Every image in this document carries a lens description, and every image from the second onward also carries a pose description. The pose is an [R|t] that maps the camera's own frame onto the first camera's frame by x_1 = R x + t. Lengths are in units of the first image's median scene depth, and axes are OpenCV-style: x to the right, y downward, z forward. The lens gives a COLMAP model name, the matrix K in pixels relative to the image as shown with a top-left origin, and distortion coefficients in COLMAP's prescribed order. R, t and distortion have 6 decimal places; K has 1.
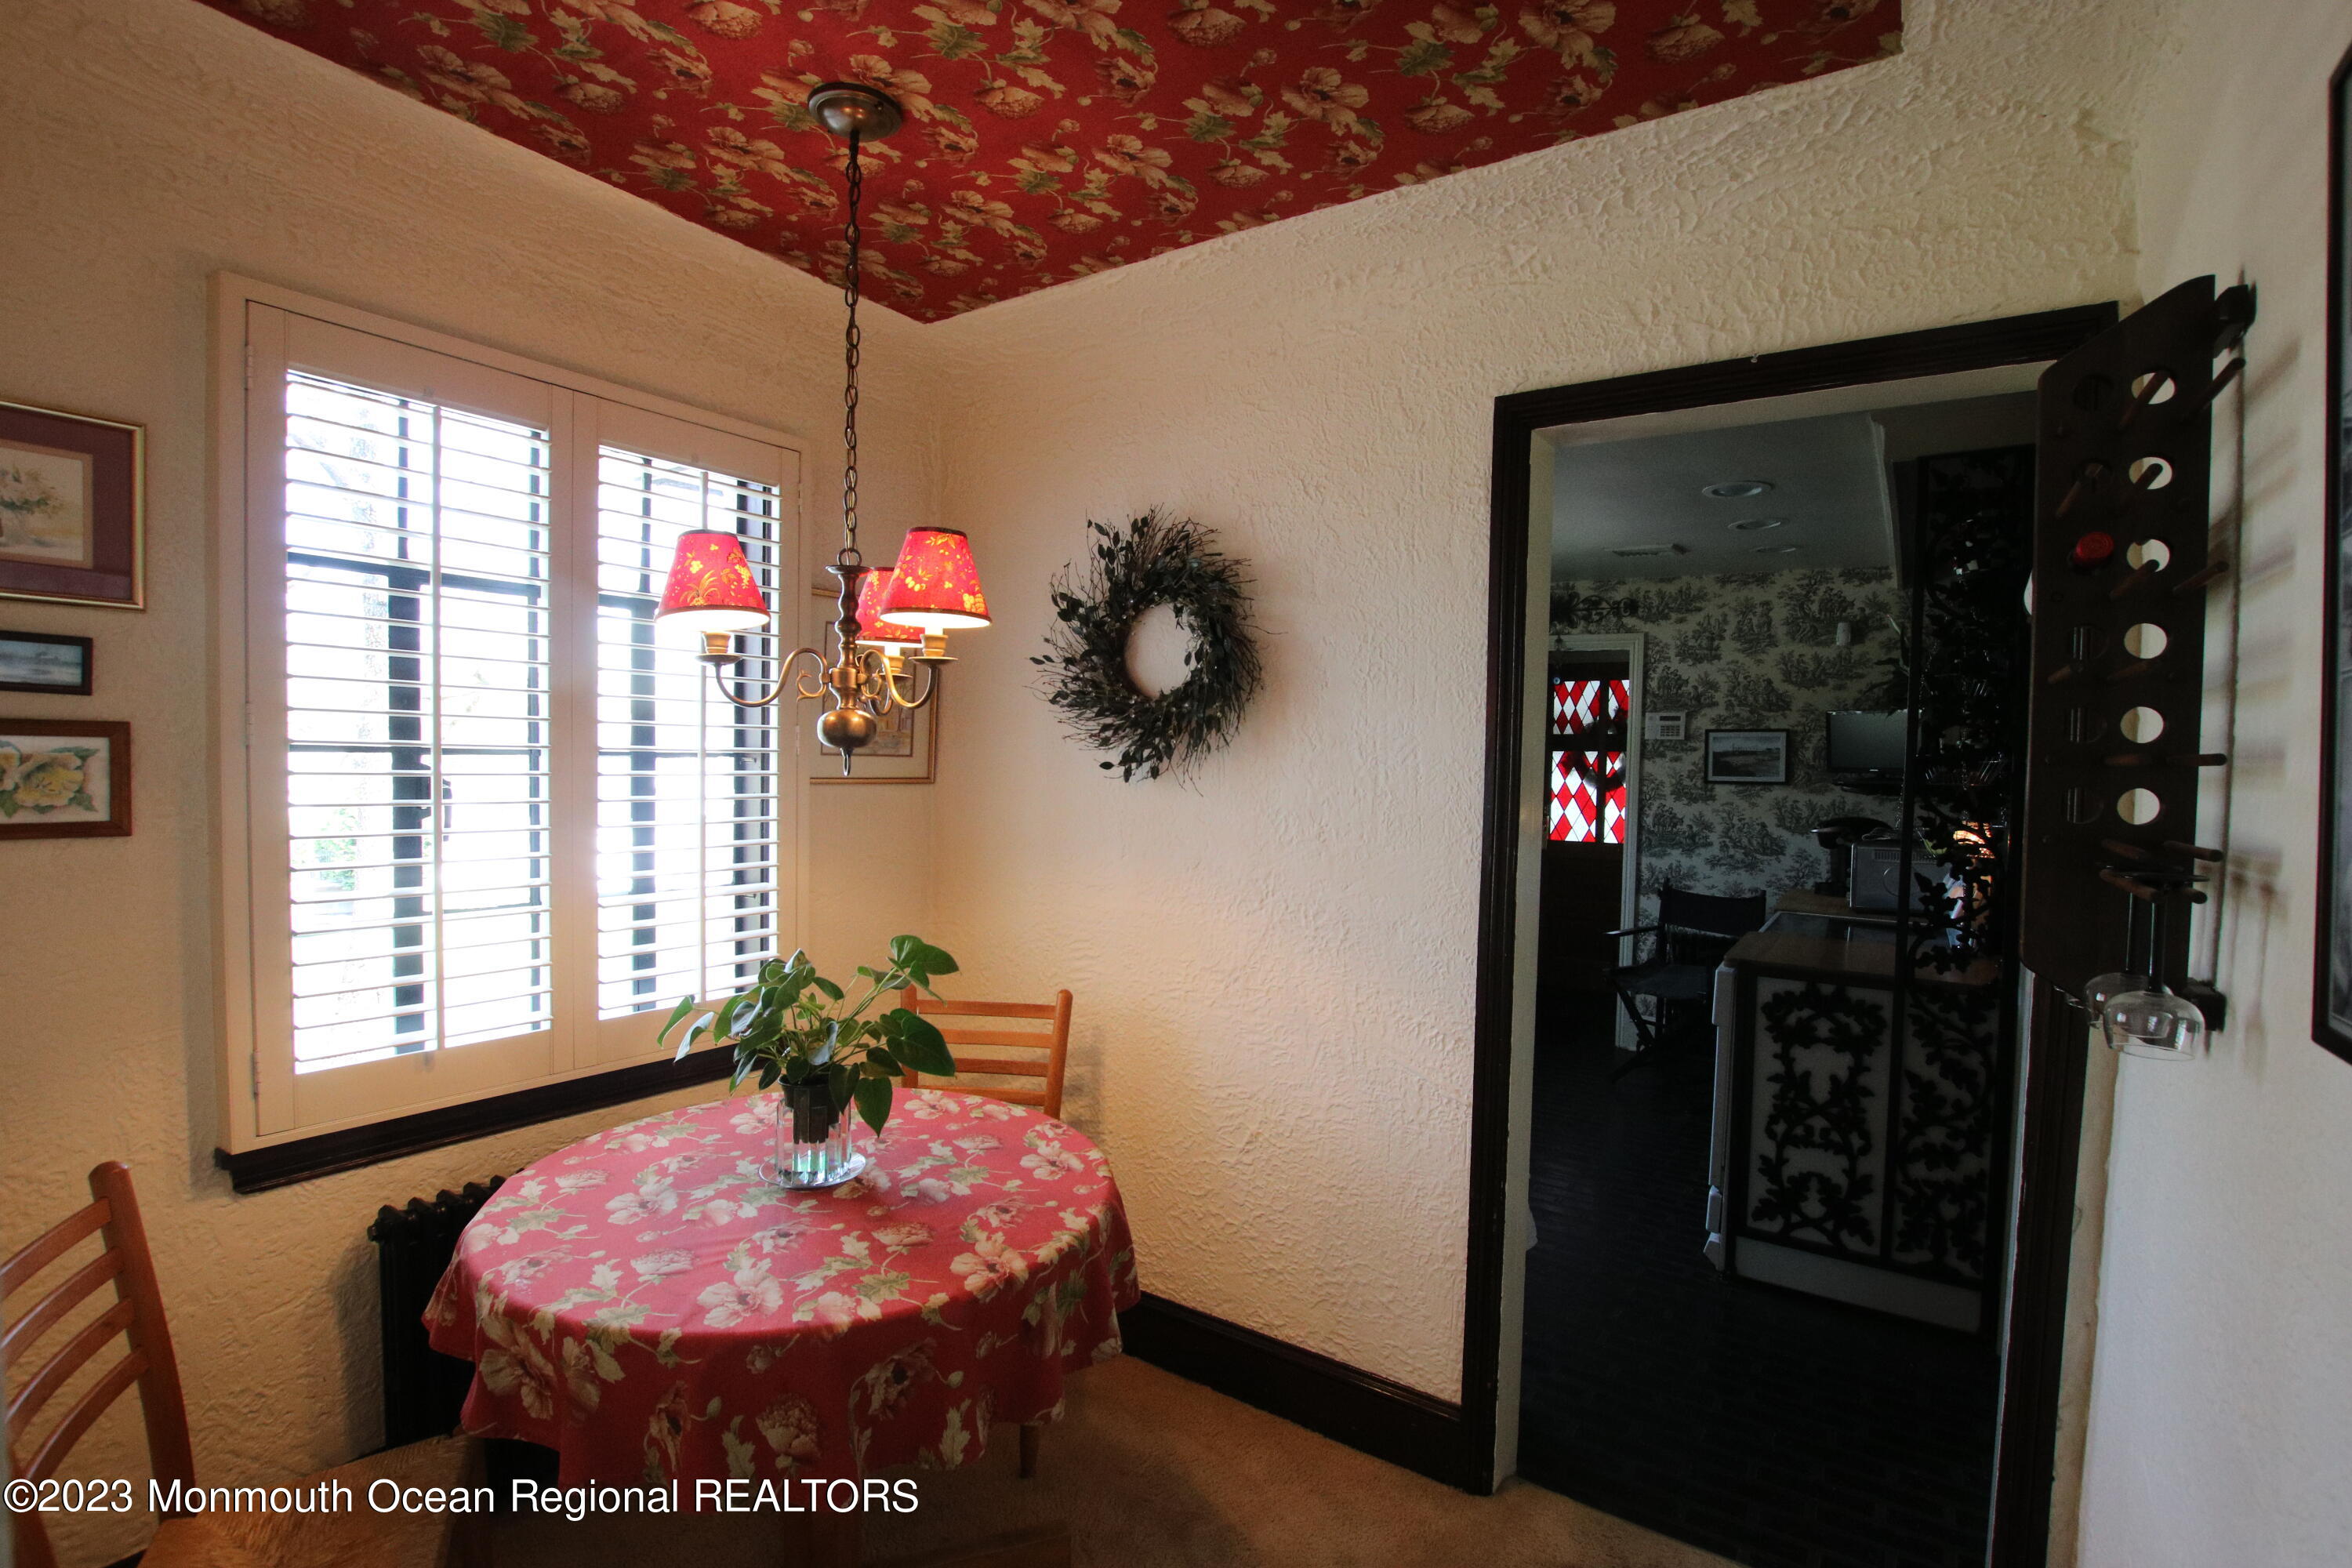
lens RADIAL K [[1083.3, 0, 1178.5], [0, 1083.3, 802.7], [0, 0, 1]] dist [-0.027815, -0.000362]
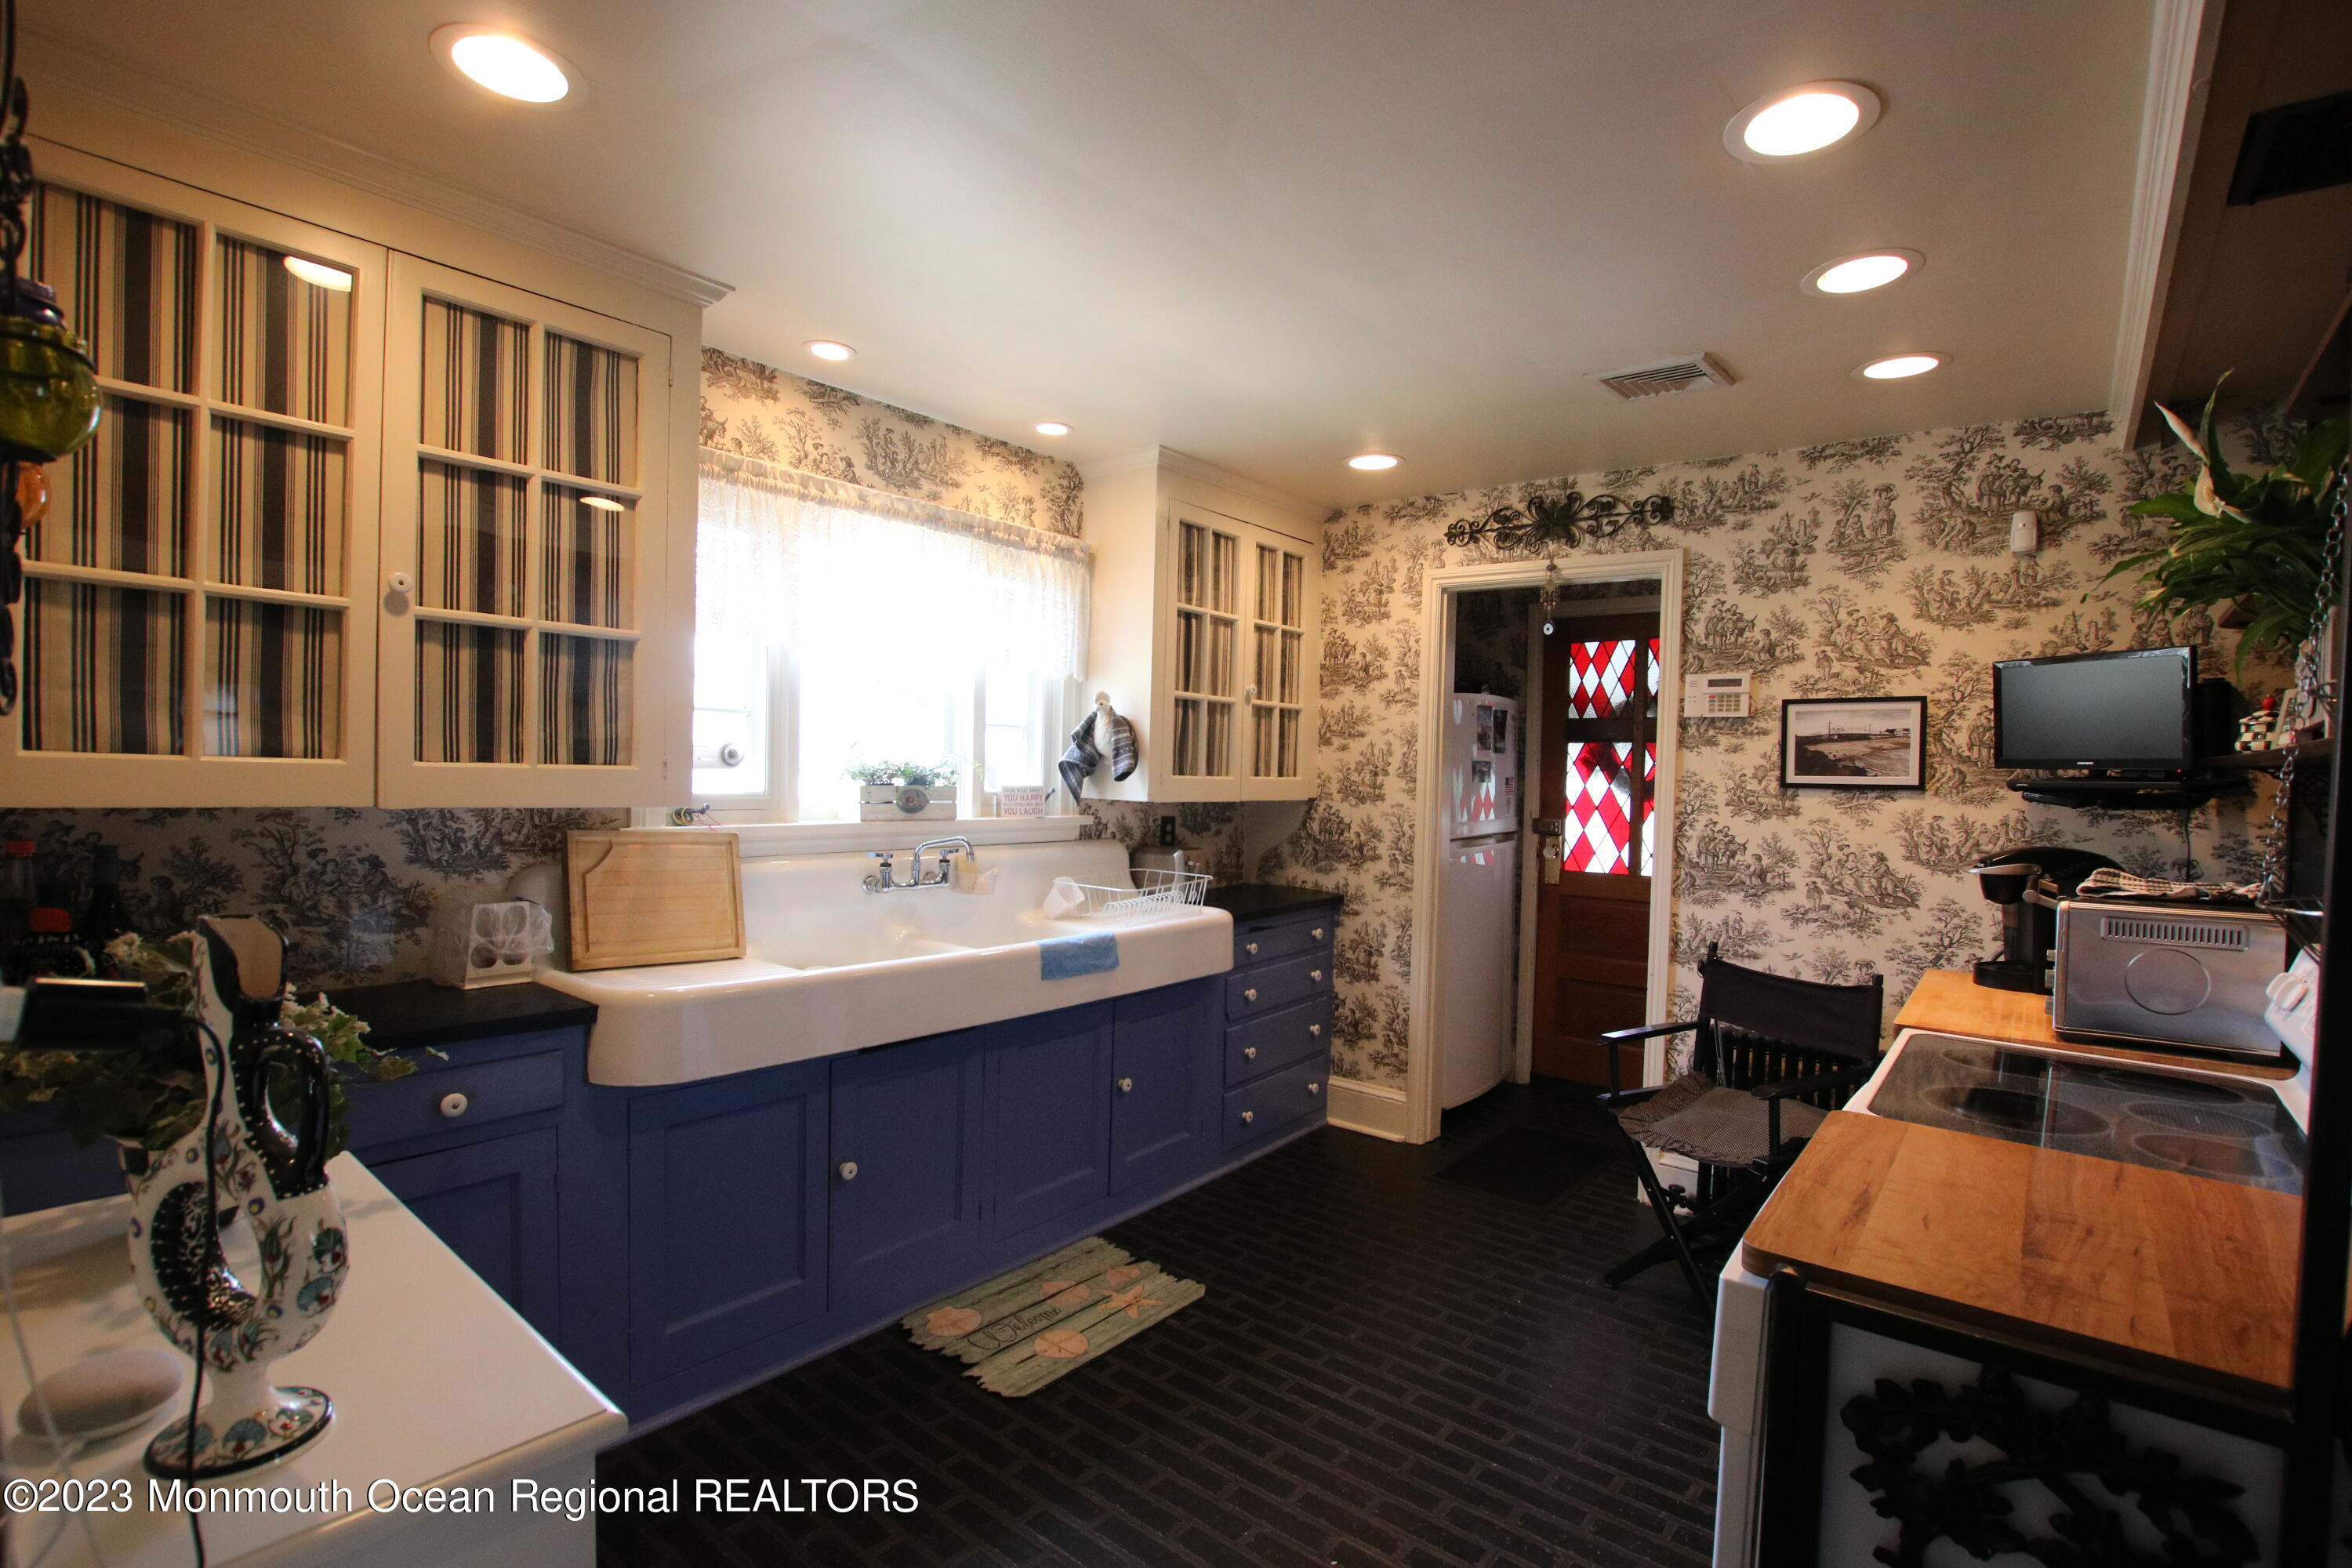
lens RADIAL K [[1083.3, 0, 1178.5], [0, 1083.3, 802.7], [0, 0, 1]] dist [-0.027815, -0.000362]
pose [[0.995816, 0.006191, -0.091166, 0.203155], [-0.007064, 0.999932, -0.009258, -0.001127], [0.091103, 0.009863, 0.995793, 0.360124]]
